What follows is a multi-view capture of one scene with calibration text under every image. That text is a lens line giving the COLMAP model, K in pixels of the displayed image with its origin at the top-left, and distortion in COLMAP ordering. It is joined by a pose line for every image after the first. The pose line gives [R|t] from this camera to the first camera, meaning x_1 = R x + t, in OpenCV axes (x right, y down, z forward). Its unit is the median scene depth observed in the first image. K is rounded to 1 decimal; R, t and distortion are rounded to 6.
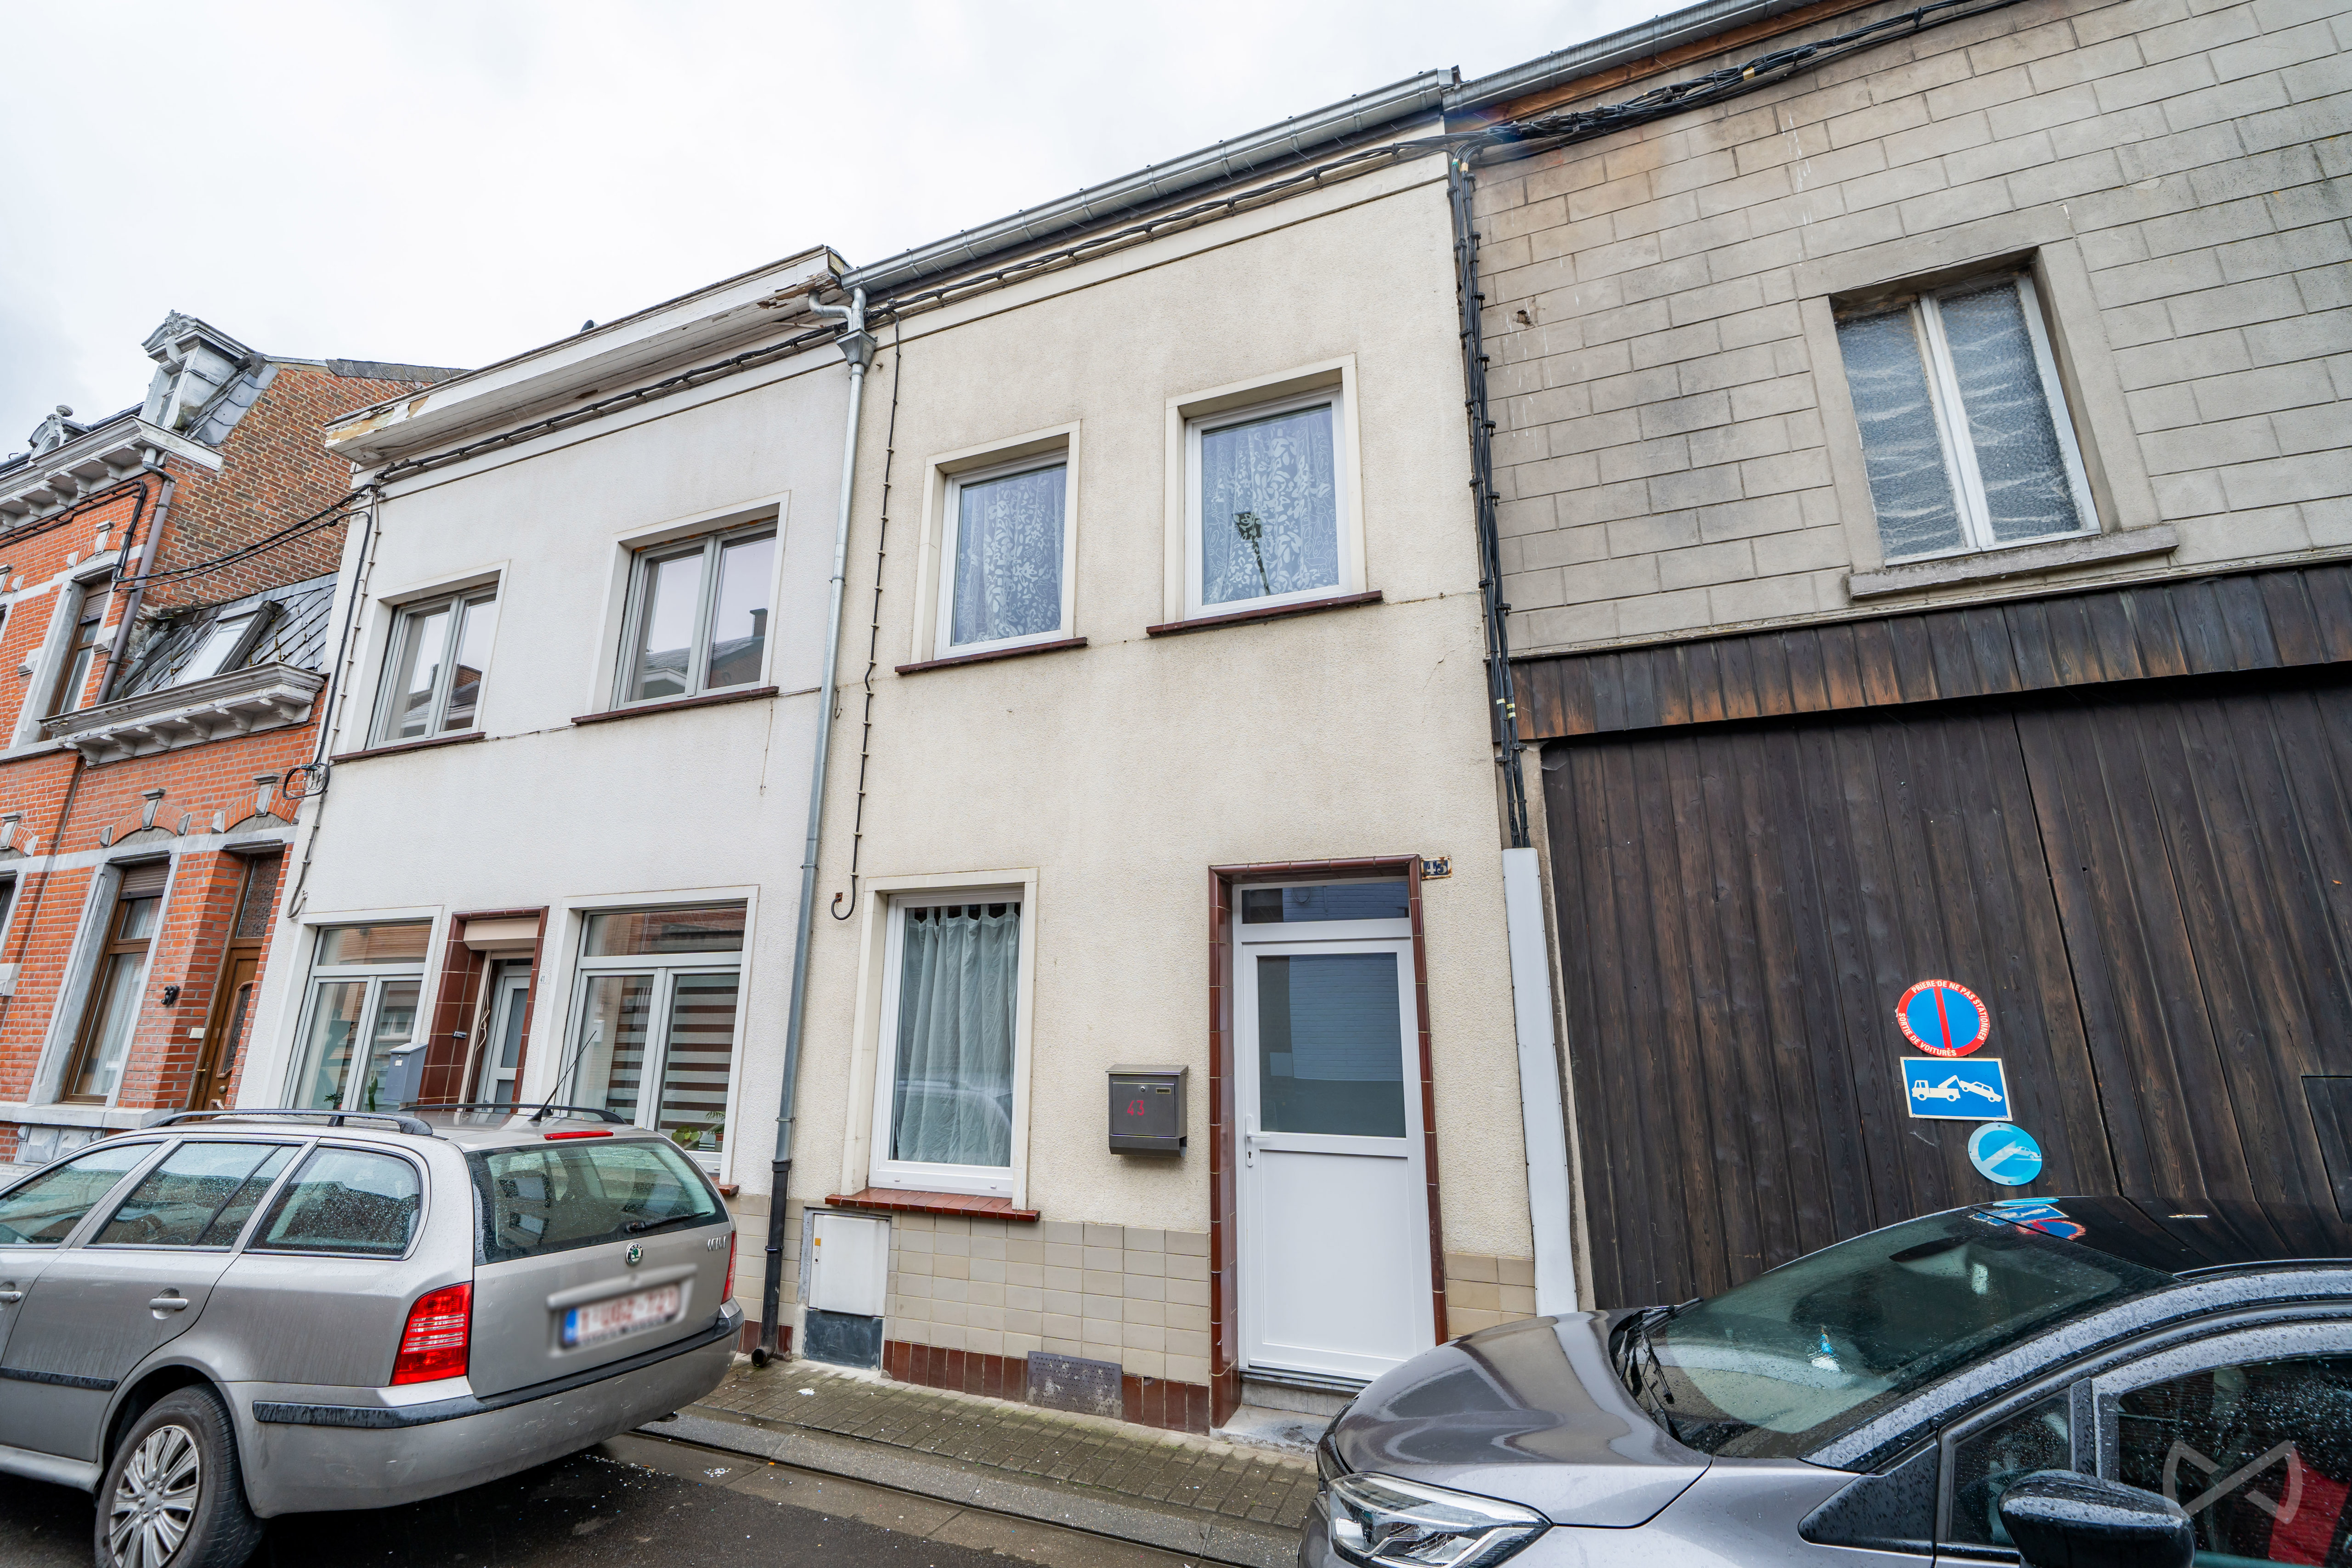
lens RADIAL K [[978.4, 0, 1176.0], [0, 978.4, 784.0], [0, 0, 1]] dist [-0.001666, 0.000041]
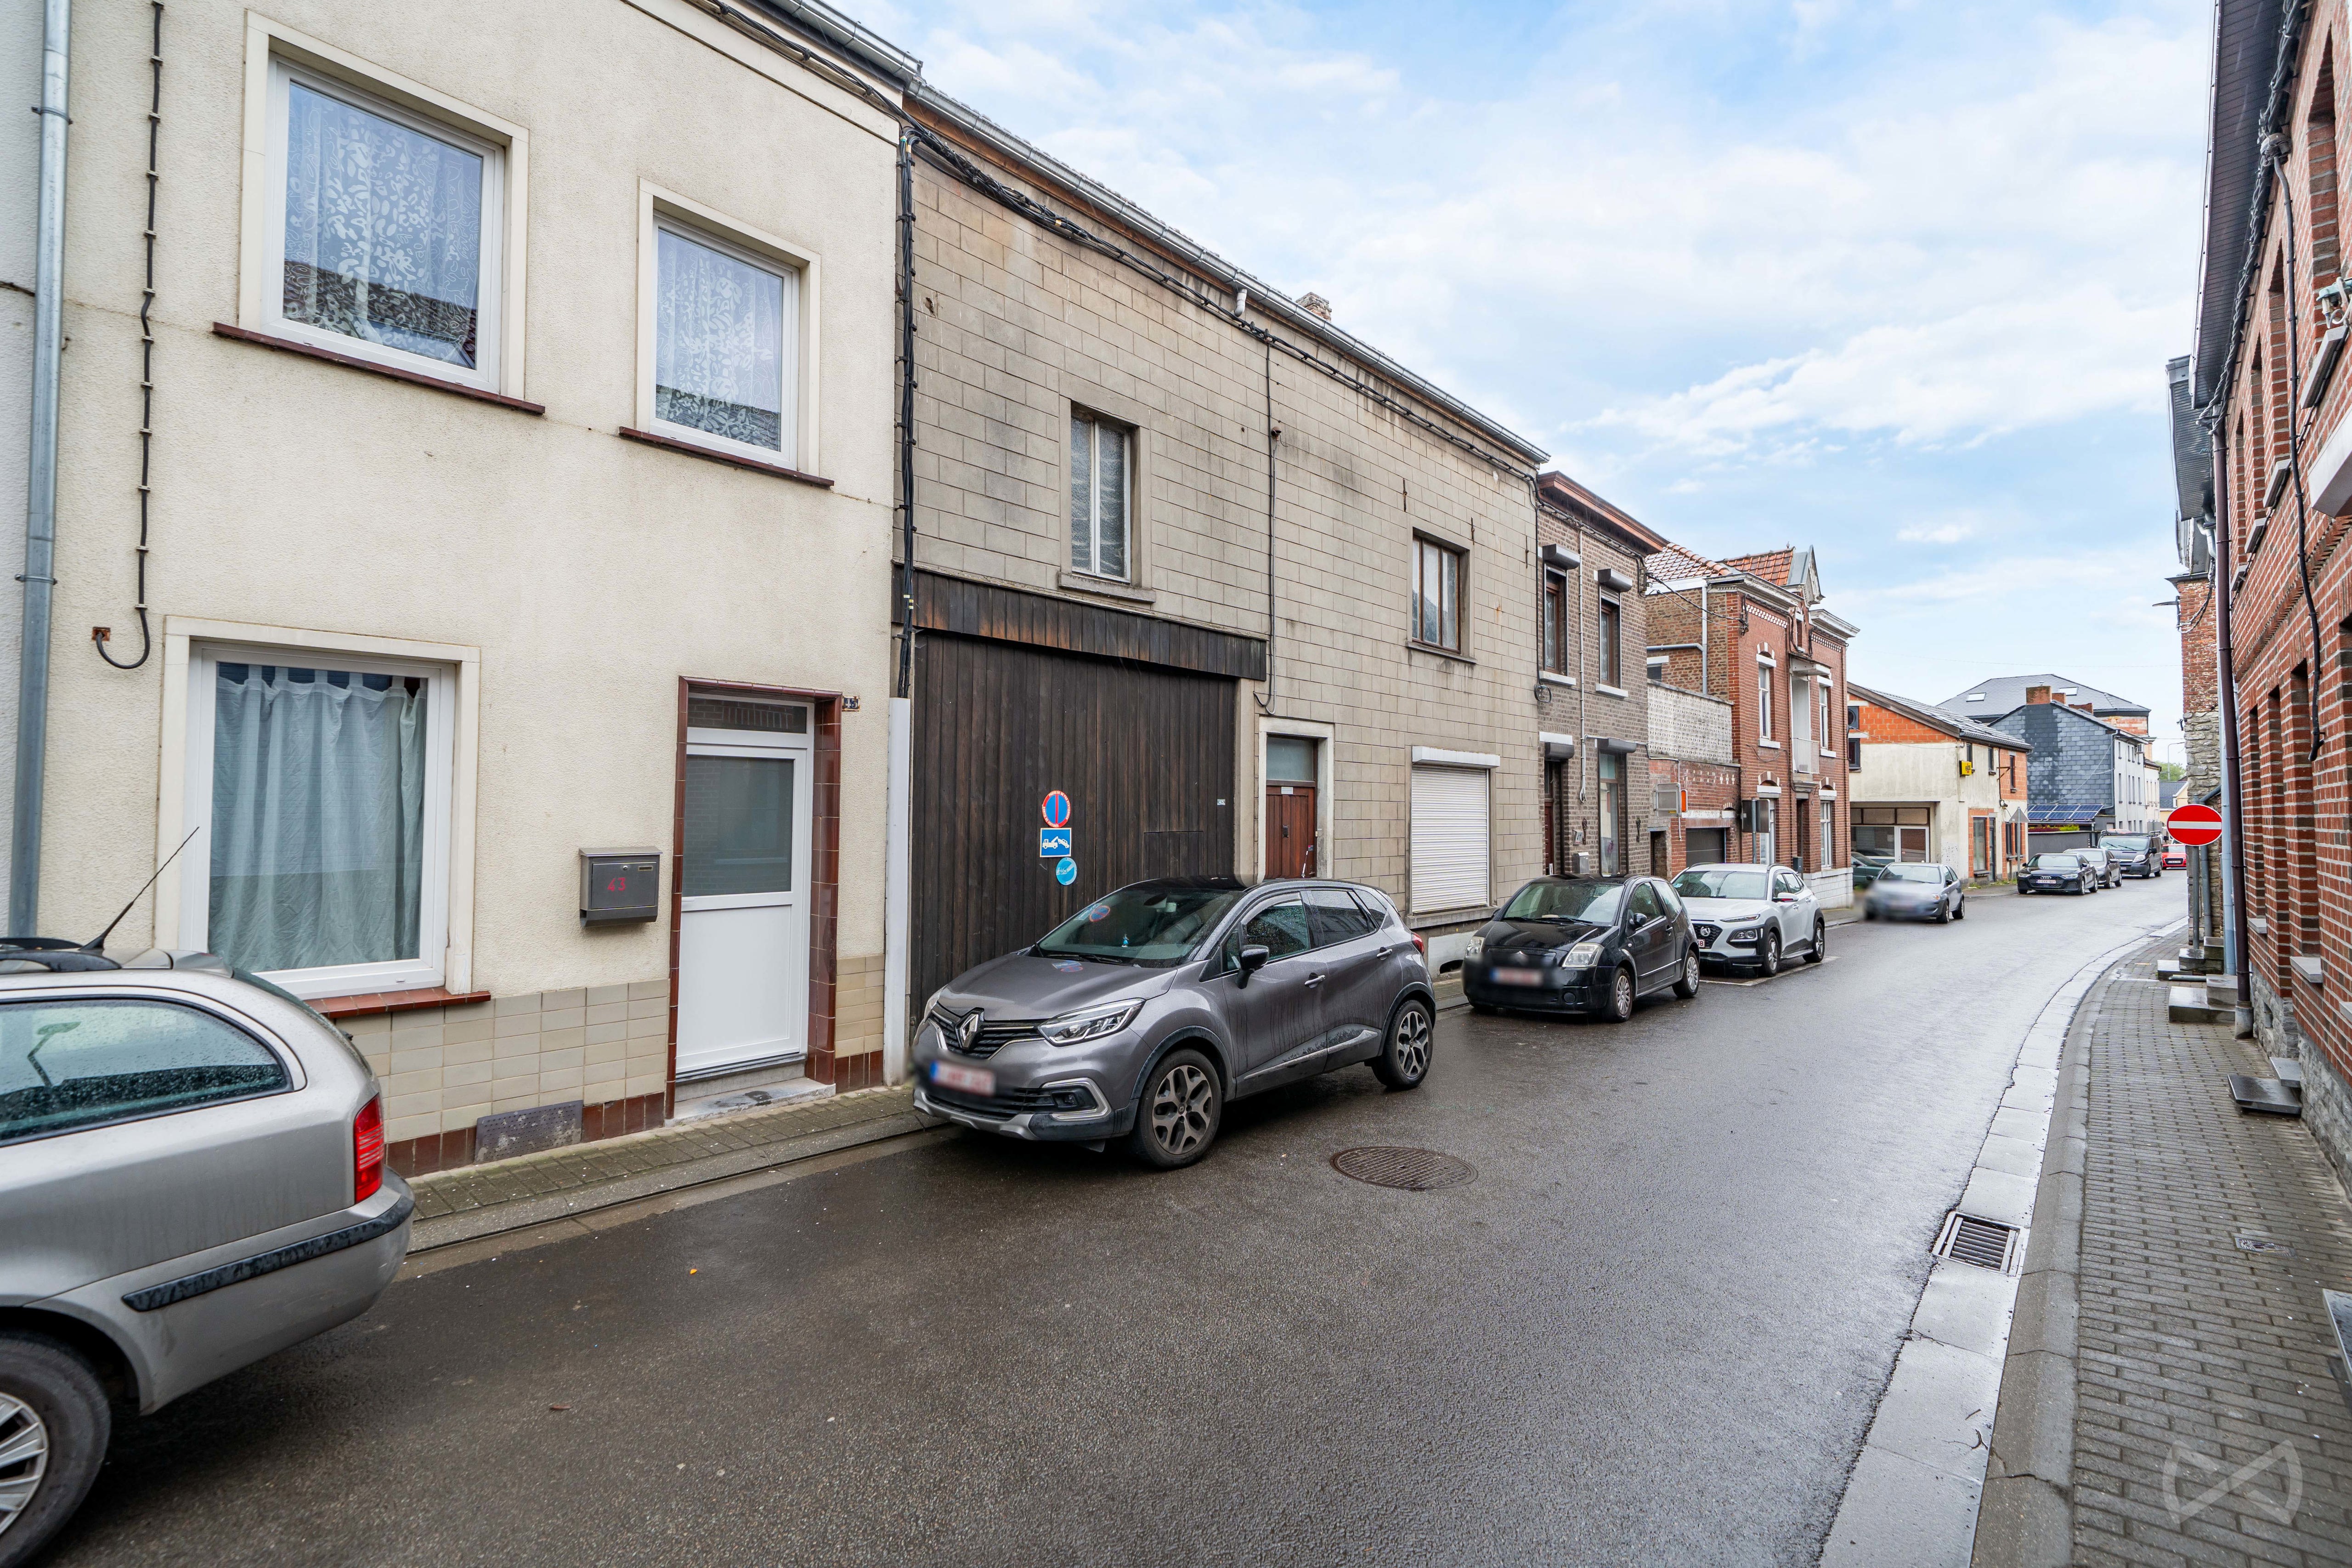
lens RADIAL K [[1060.5, 0, 1178.8], [0, 1060.5, 774.1], [0, 0, 1]] dist [0.000822, 0.000525]
pose [[0.347032, 0.028044, 0.937434, -0.937161], [-0.235930, 0.970018, 0.058321, -0.014625], [-0.907693, -0.241408, 0.343244, 0.026745]]
